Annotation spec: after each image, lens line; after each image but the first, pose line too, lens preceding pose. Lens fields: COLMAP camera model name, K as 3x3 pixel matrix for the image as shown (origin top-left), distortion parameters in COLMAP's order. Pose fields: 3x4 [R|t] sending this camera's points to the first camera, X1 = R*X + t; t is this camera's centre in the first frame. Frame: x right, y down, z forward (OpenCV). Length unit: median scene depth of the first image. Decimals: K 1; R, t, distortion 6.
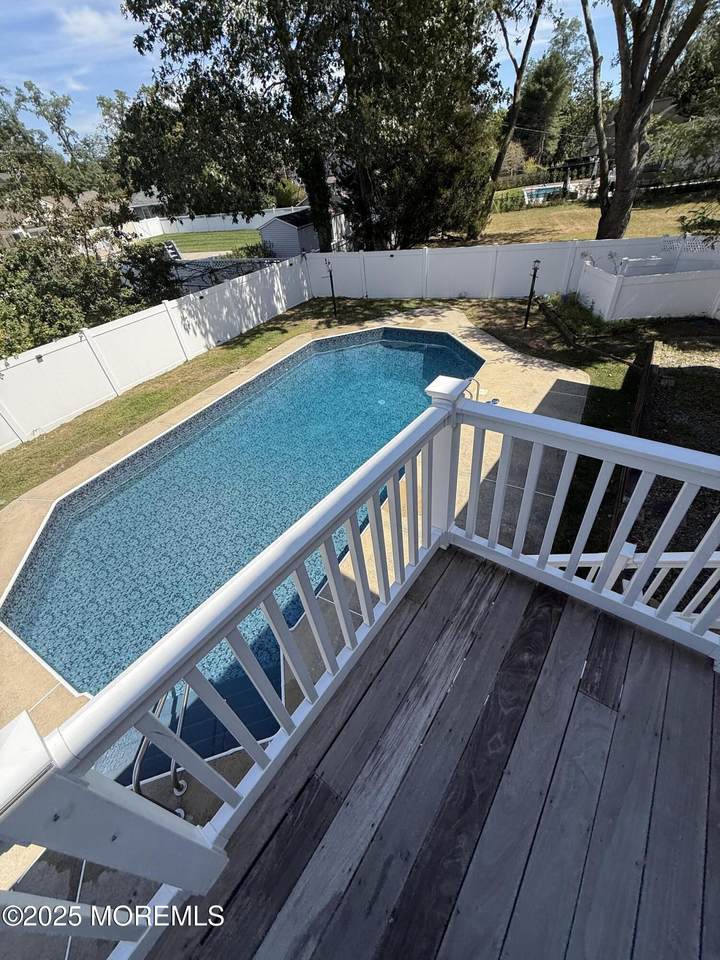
lens RADIAL K [[385.1, 0, 358.2], [0, 385.1, 474.0], [0, 0, 1]] dist [0.002123, 0.000003]
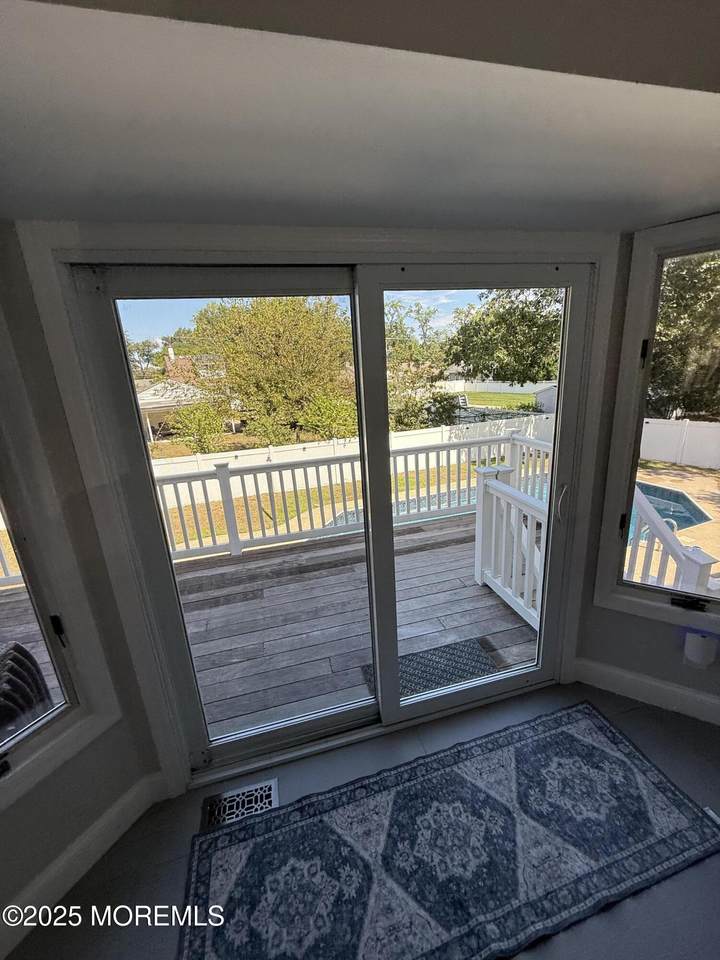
lens RADIAL K [[385.1, 0, 361.4], [0, 385.1, 483.3], [0, 0, 1]] dist [0.002123, 0.000003]
pose [[0.782425, 0.225093, -0.580641, 0.151536], [-0.403687, 0.893285, -0.197683, 0.156895], [0.474181, 0.389069, 0.789796, -0.218620]]
